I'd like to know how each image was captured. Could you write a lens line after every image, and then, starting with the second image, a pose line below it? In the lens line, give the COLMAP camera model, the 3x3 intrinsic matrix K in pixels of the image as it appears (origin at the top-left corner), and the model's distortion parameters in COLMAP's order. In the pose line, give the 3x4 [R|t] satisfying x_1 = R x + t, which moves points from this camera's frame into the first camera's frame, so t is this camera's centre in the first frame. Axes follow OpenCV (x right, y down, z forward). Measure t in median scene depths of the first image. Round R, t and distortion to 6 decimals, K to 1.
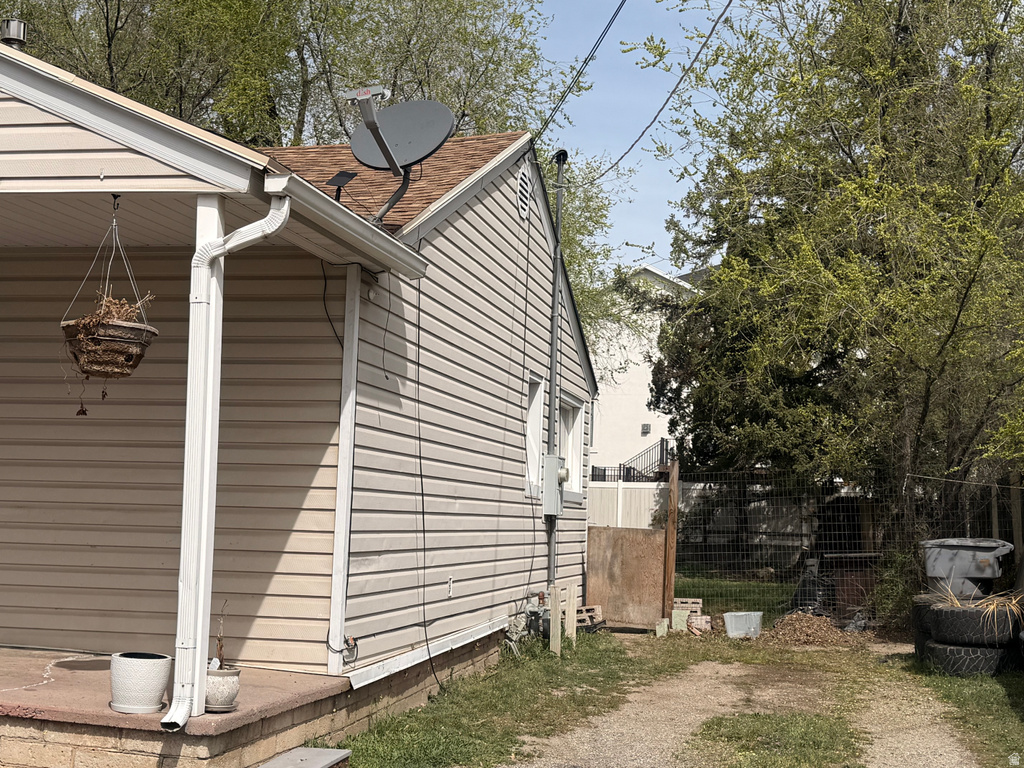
lens RADIAL K [[1385.4, 0, 512.0], [0, 1385.4, 384.0], [0, 0, 1]] dist [0.187405, -0.384045]
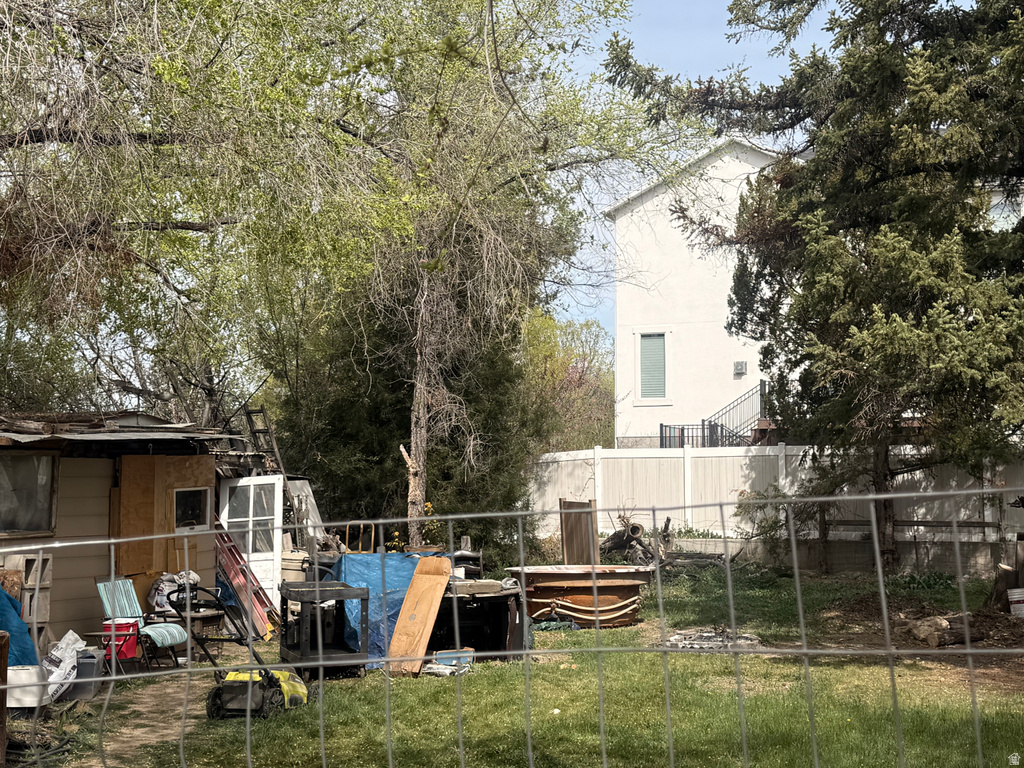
lens RADIAL K [[1385.4, 0, 512.0], [0, 1385.4, 384.0], [0, 0, 1]] dist [0.187405, -0.384045]
pose [[0.994353, -0.040066, -0.098269, 0.182065], [0.042792, 0.998751, 0.025789, 0.061339], [0.097113, -0.029848, 0.994826, 1.036625]]
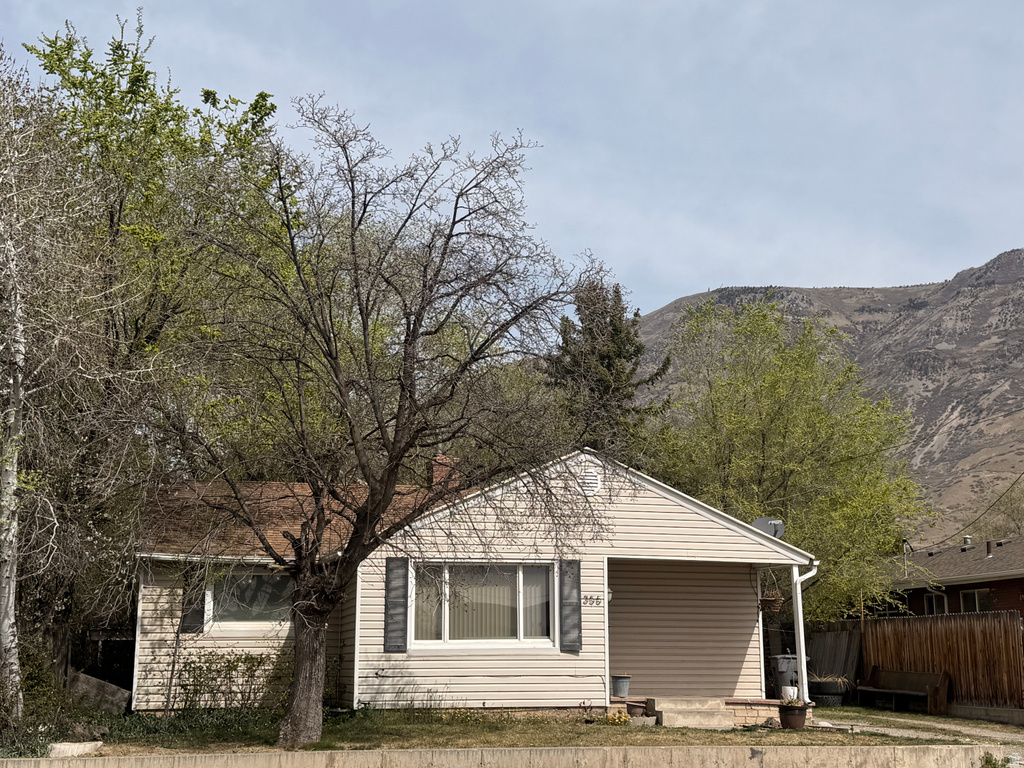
lens RADIAL K [[1385.4, 0, 512.0], [0, 1385.4, 384.0], [0, 0, 1]] dist [0.187405, -0.384045]
pose [[0.894667, 0.057594, 0.443005, -1.265870], [-0.016021, 0.995153, -0.097022, -0.116224], [-0.446446, 0.079705, 0.891254, -1.011635]]
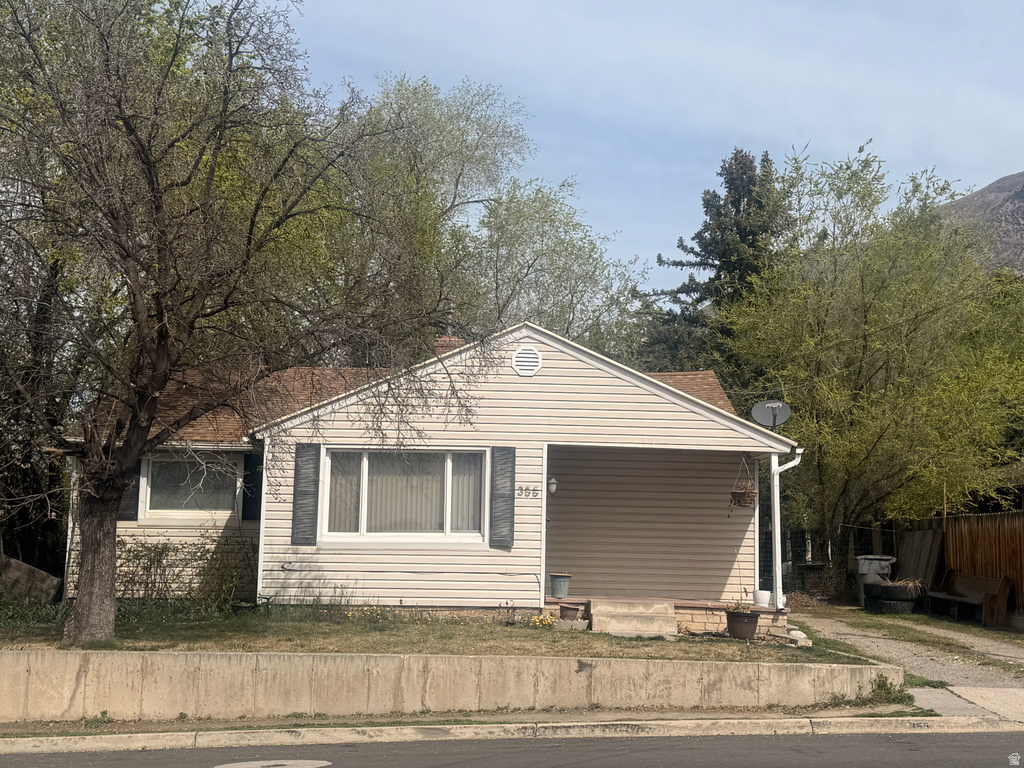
lens RADIAL K [[1385.4, 0, 512.0], [0, 1385.4, 384.0], [0, 0, 1]] dist [0.187405, -0.384045]
pose [[0.969466, 0.018032, 0.244563, -0.785261], [-0.013863, 0.999728, -0.018757, -0.108679], [-0.244835, 0.014794, 0.969452, -0.990693]]
